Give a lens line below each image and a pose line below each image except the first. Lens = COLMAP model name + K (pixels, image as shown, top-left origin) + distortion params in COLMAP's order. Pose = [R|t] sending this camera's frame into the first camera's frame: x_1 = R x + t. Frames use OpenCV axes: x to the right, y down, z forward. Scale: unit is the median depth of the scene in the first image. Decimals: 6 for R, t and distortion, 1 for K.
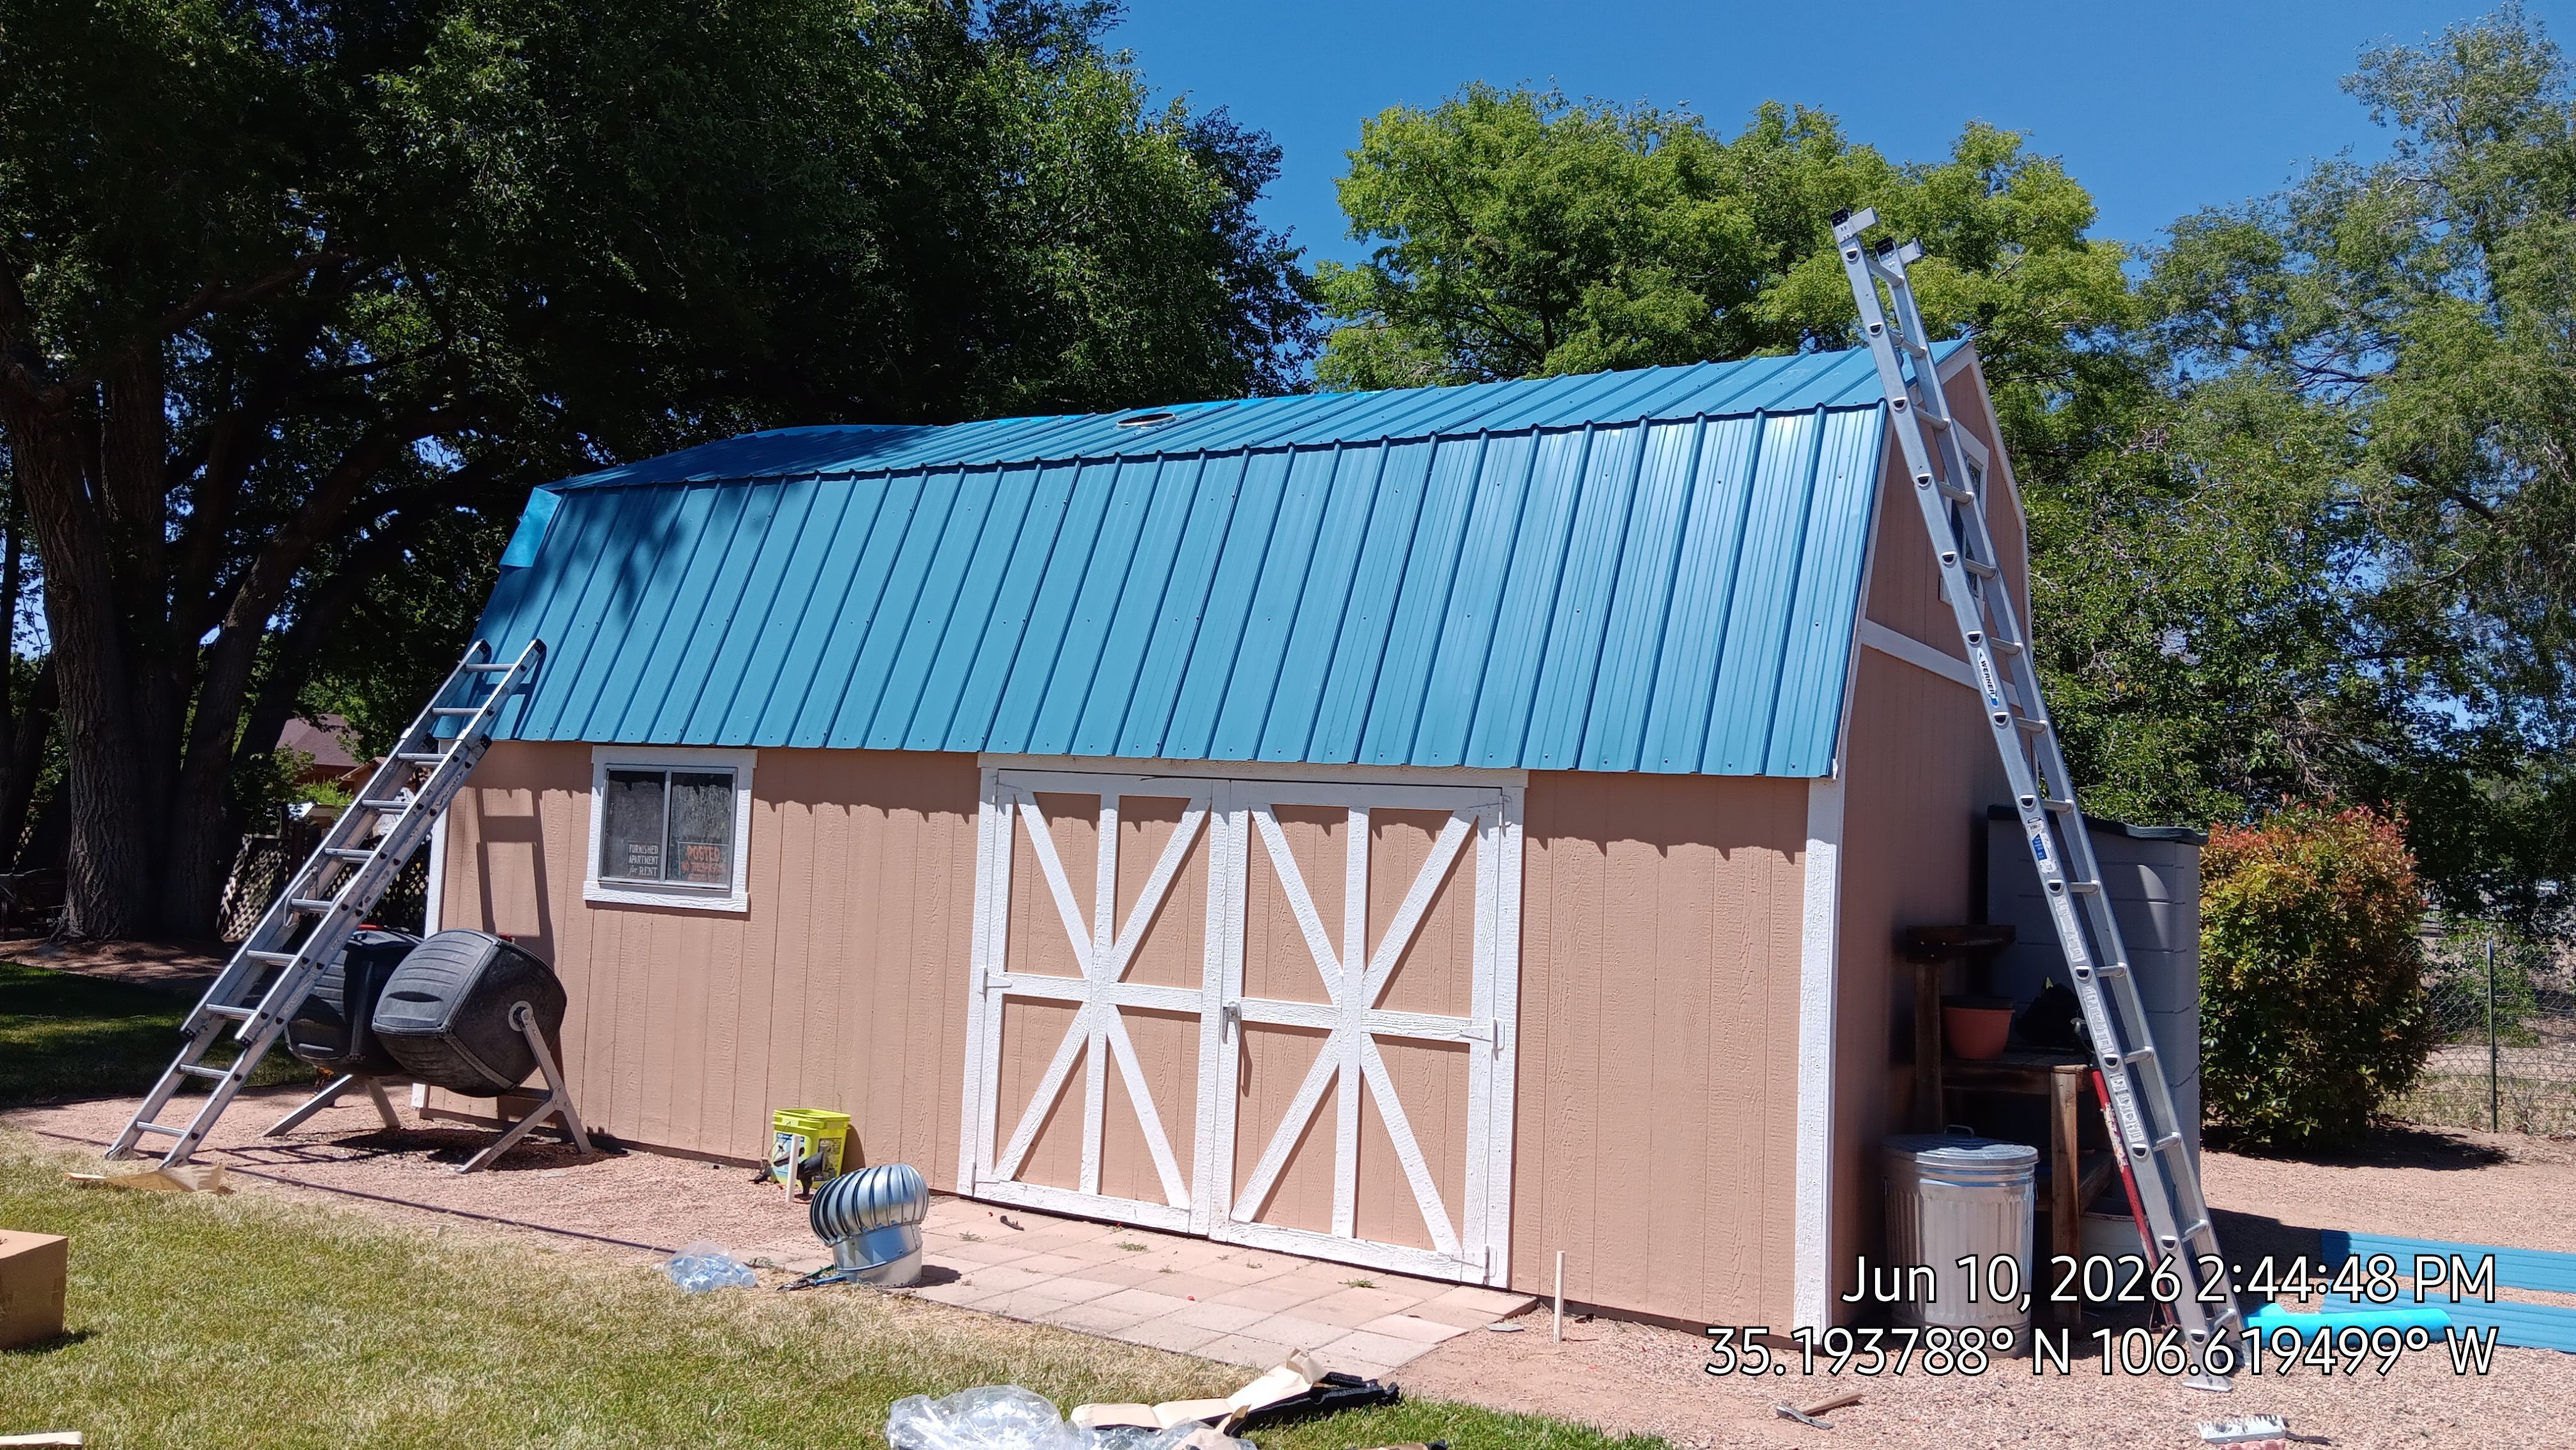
lens RADIAL K [[2105.4, 0, 1288.0], [0, 2105.4, 725.0], [0, 0, 1]] dist [0.072741, -0.154100]
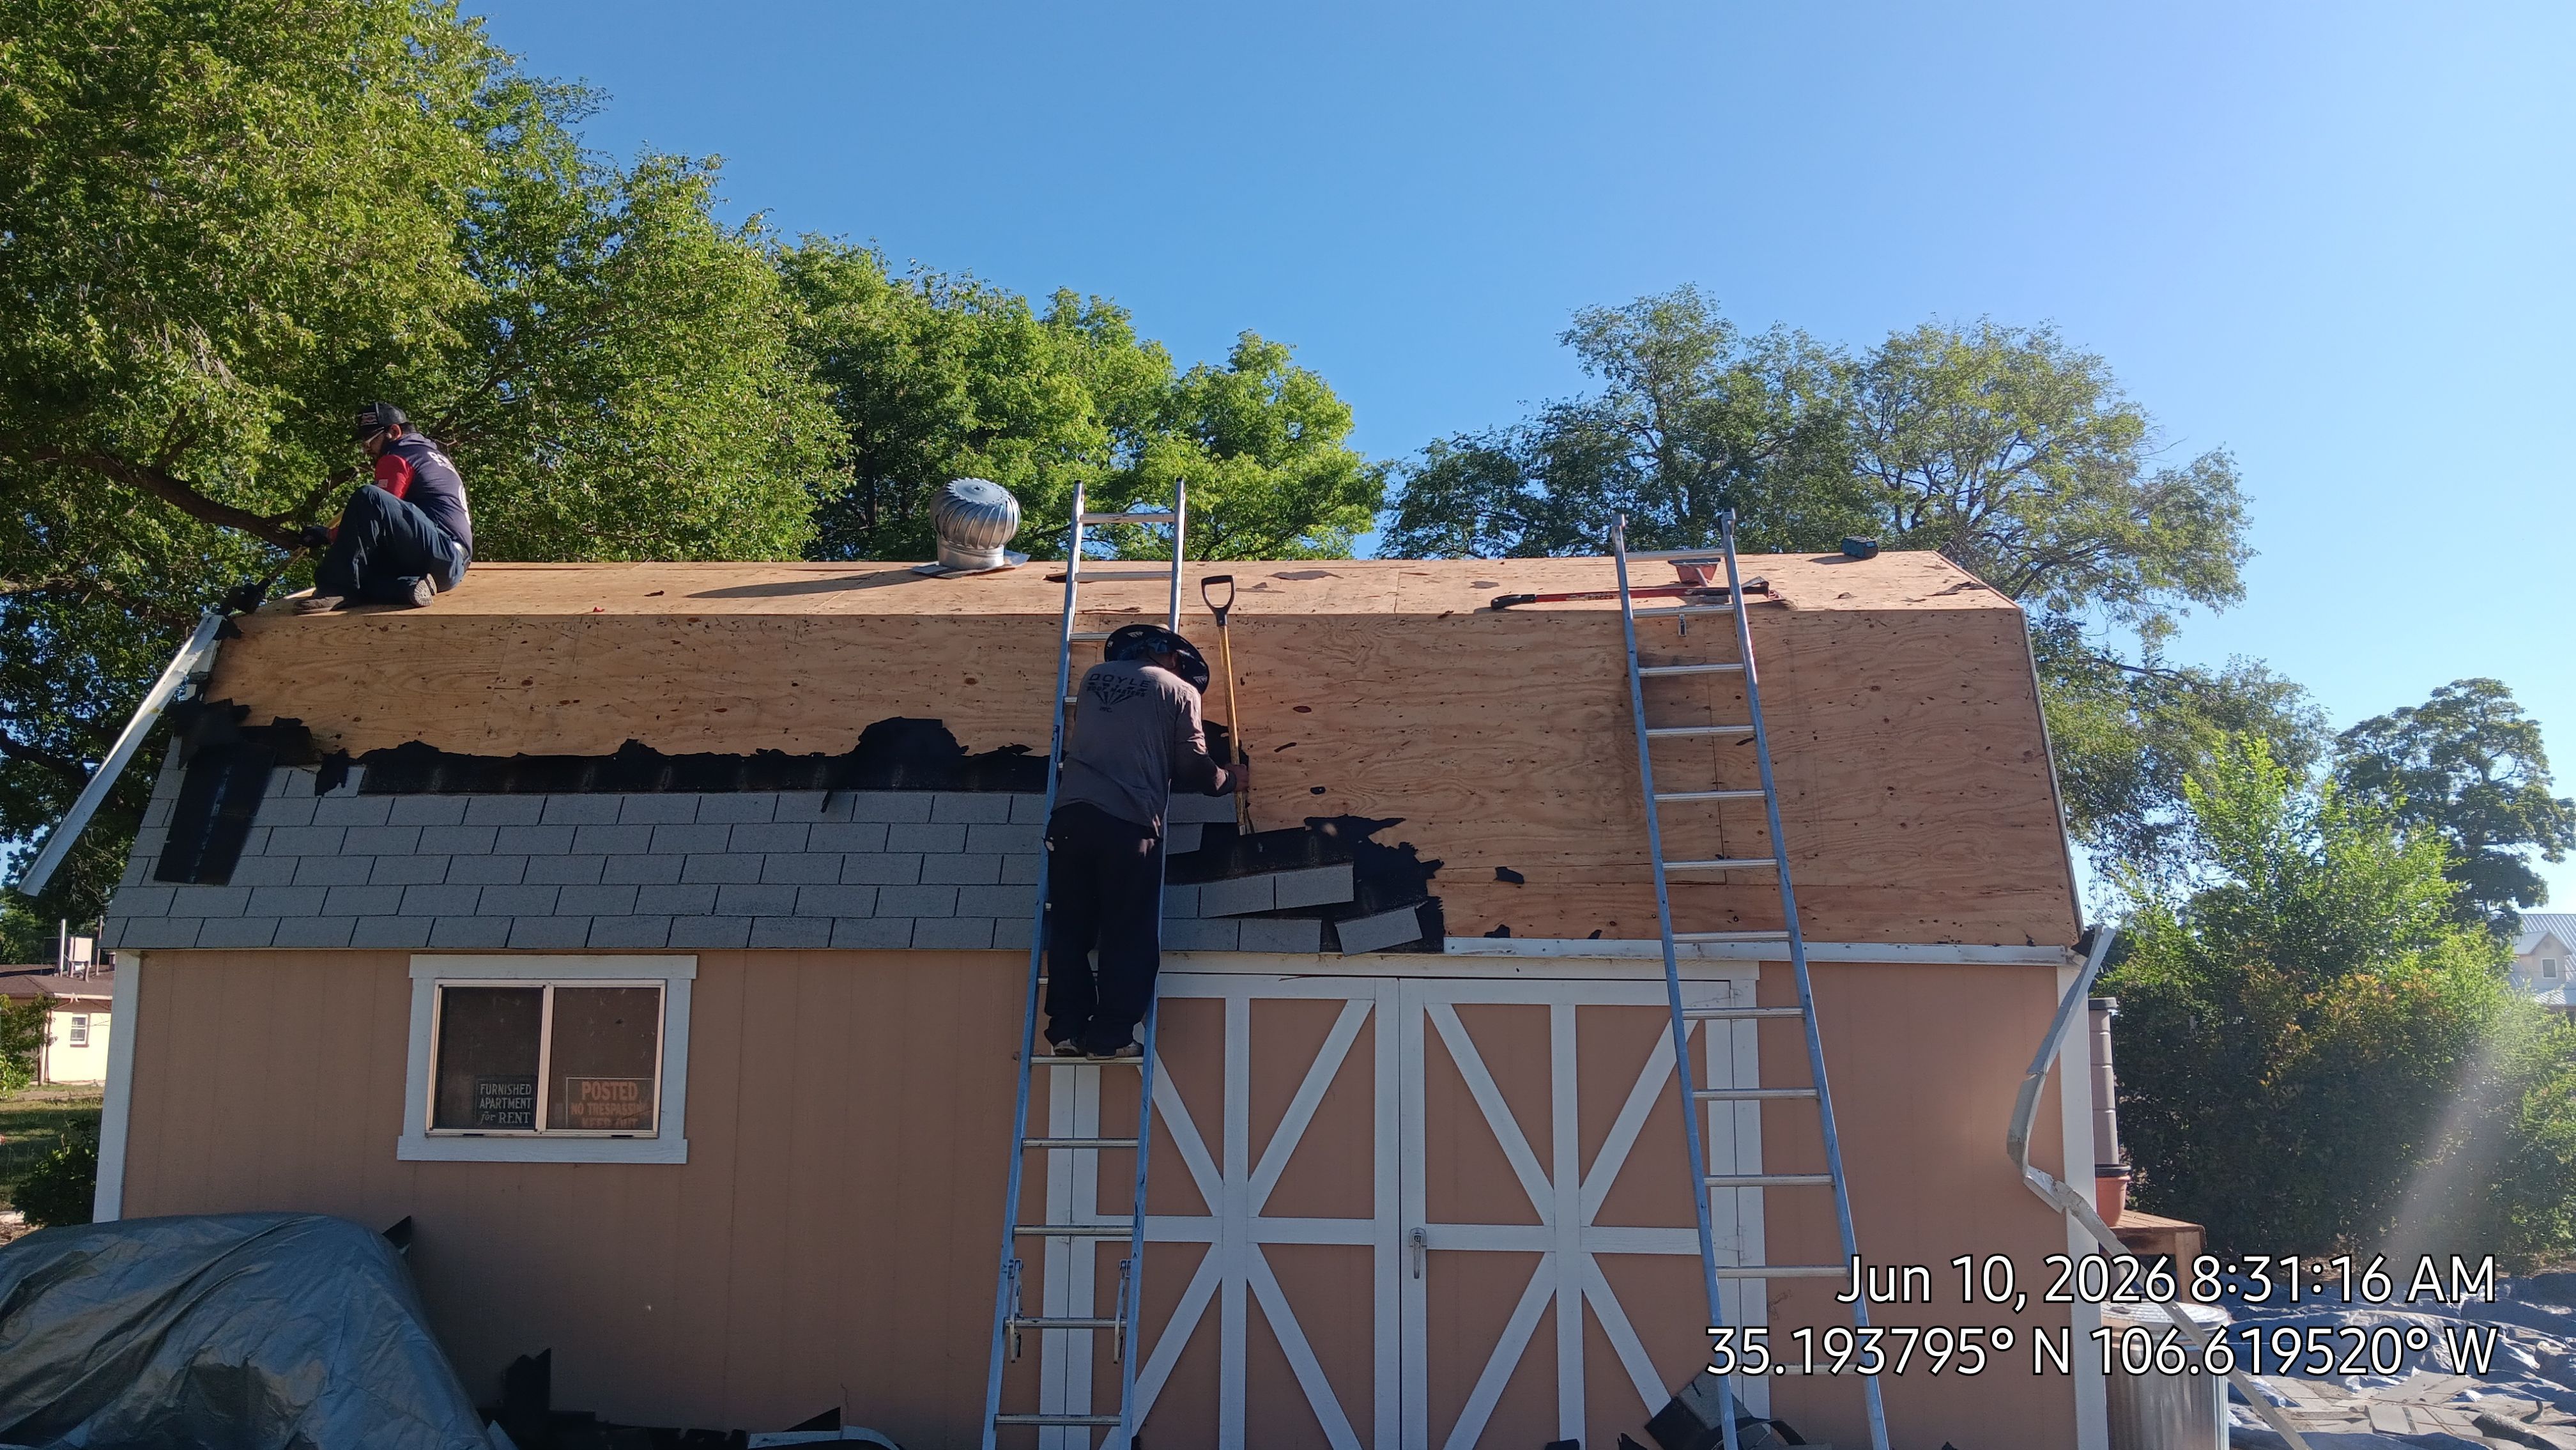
lens RADIAL K [[2105.4, 0, 1288.0], [0, 2105.4, 725.0], [0, 0, 1]] dist [0.072741, -0.154100]
pose [[0.890106, 0.025016, 0.455066, -0.443221], [0.009713, 0.997225, -0.073817, -0.015533], [-0.455649, 0.070125, 0.887393, 0.191083]]
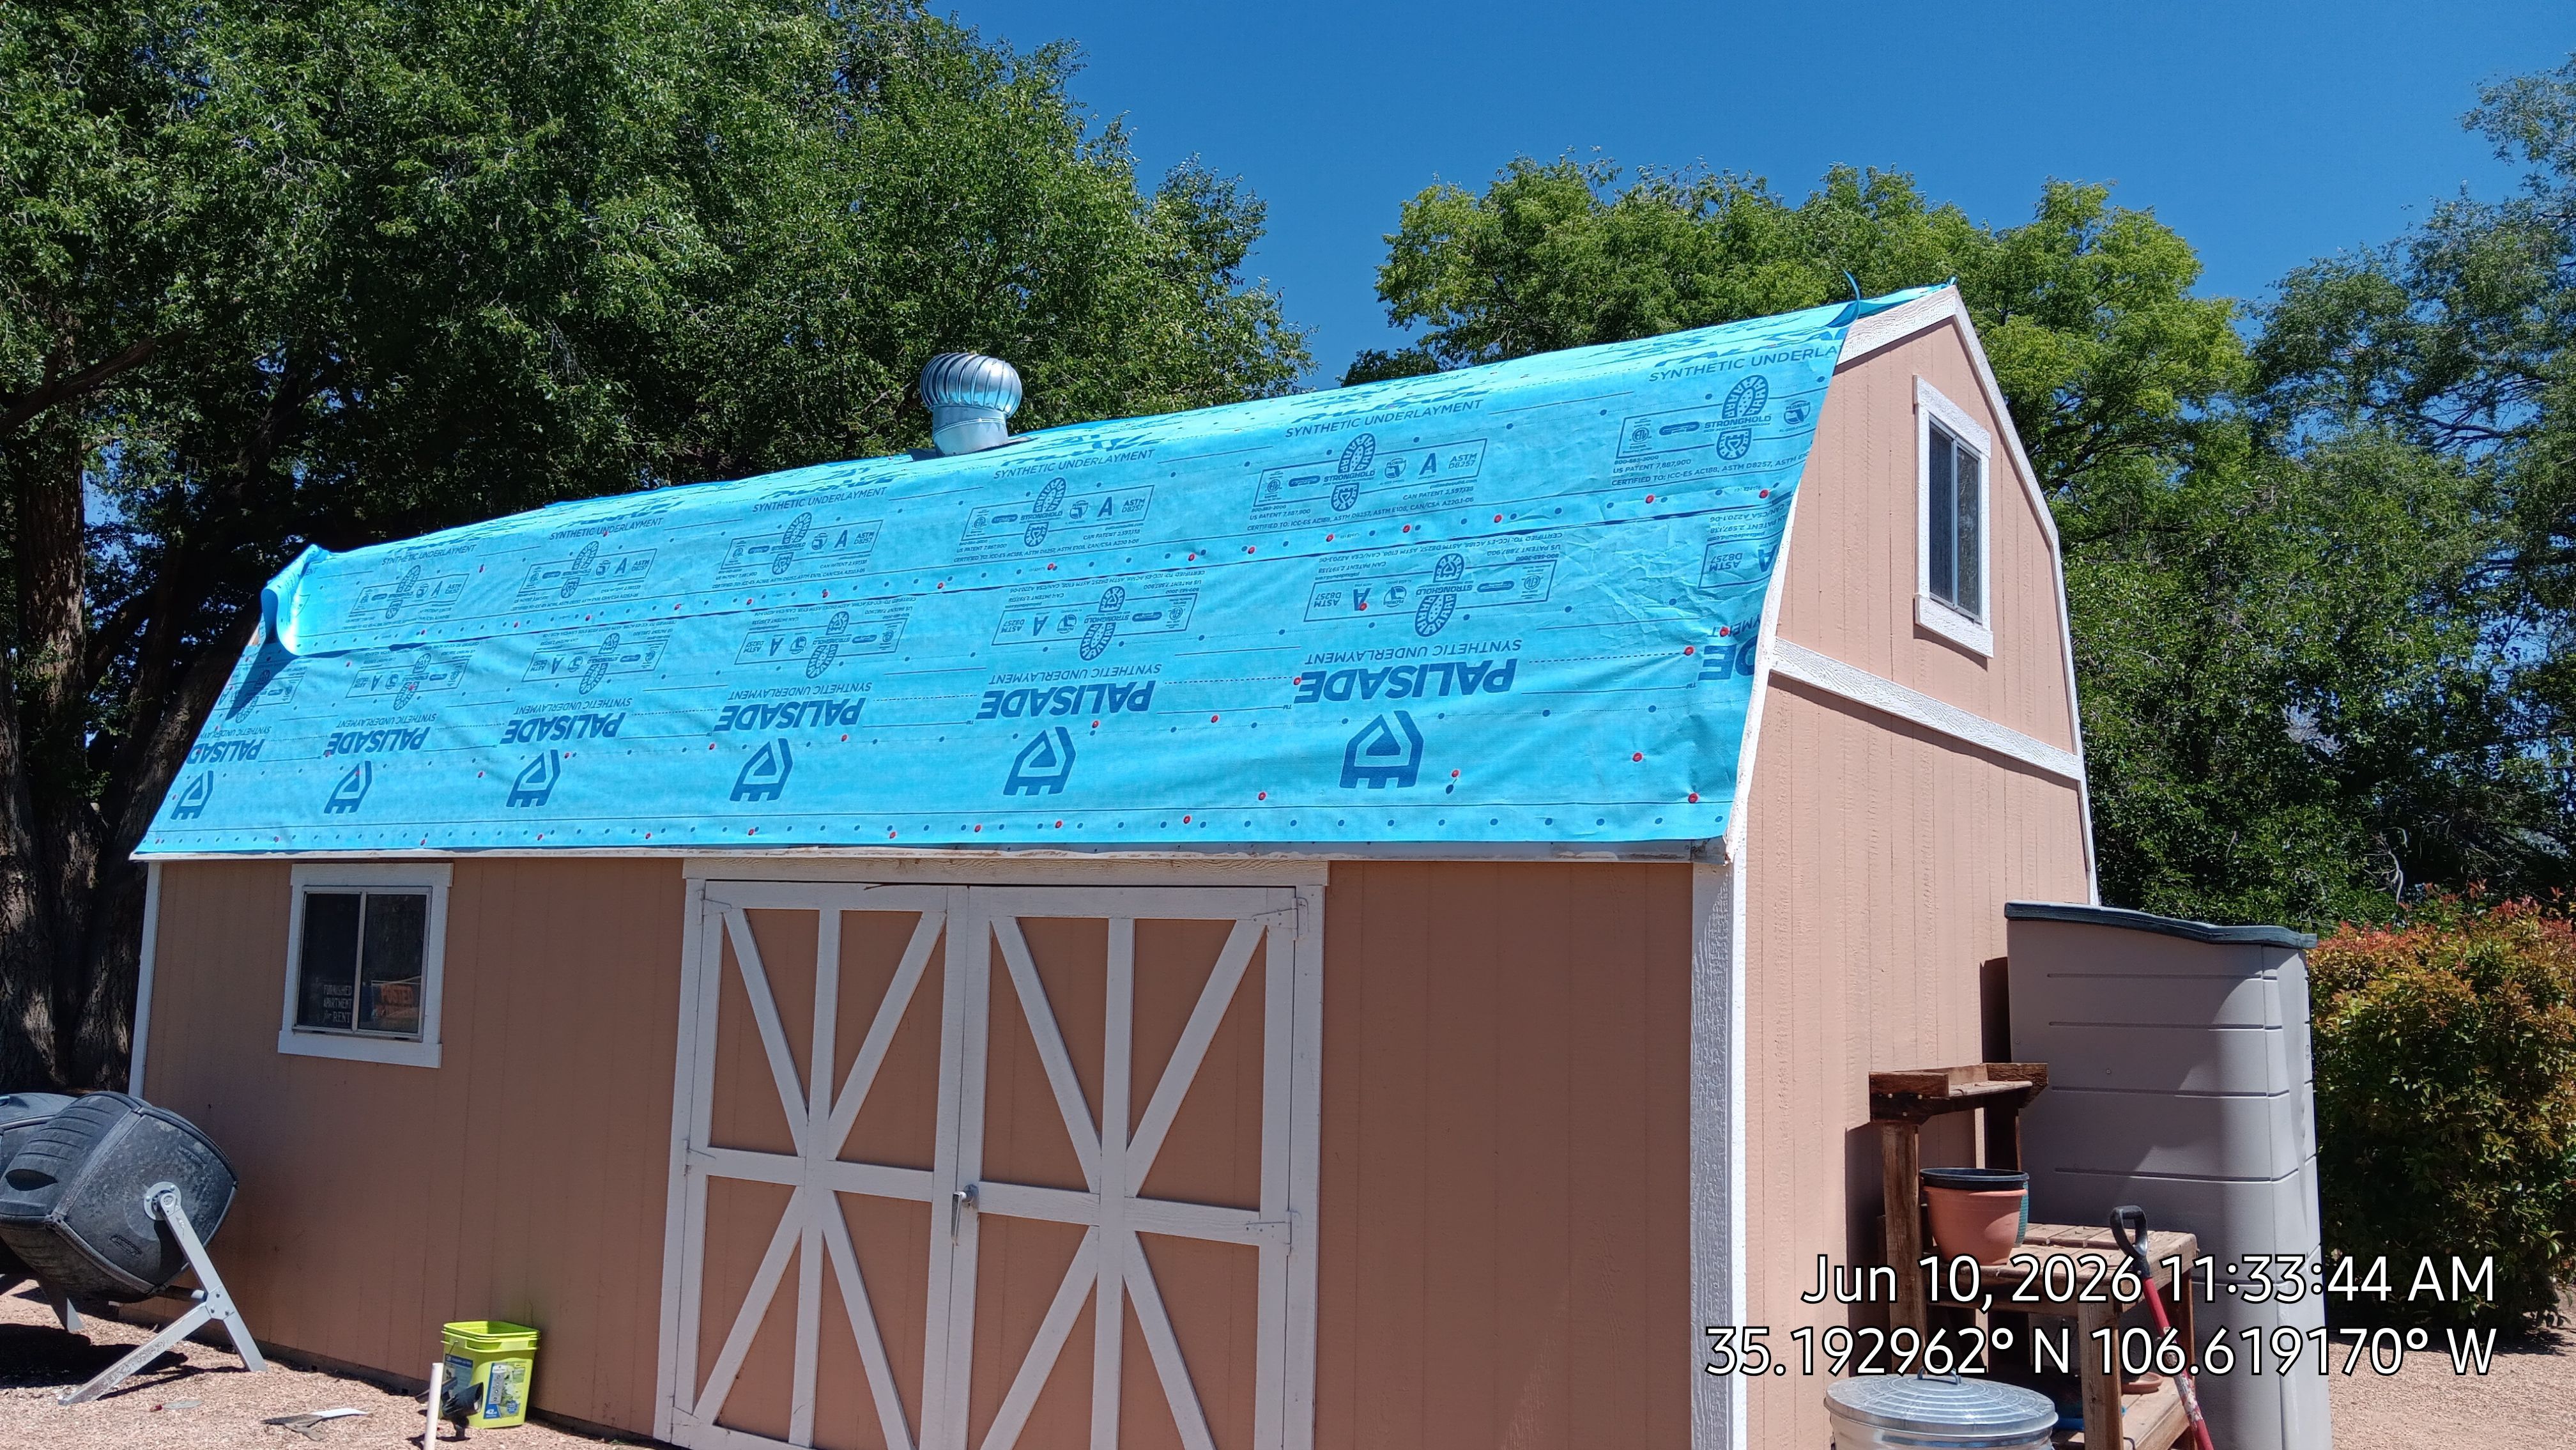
lens RADIAL K [[2096.3, 0, 1248.8], [0, 2096.3, 732.7], [0, 0, 1]] dist [0.063954, -0.139768]
pose [[0.996856, -0.022001, -0.076117, 0.118789], [0.017620, 0.998175, -0.057754, 0.013818], [0.077249, 0.056231, 0.995425, 0.235648]]
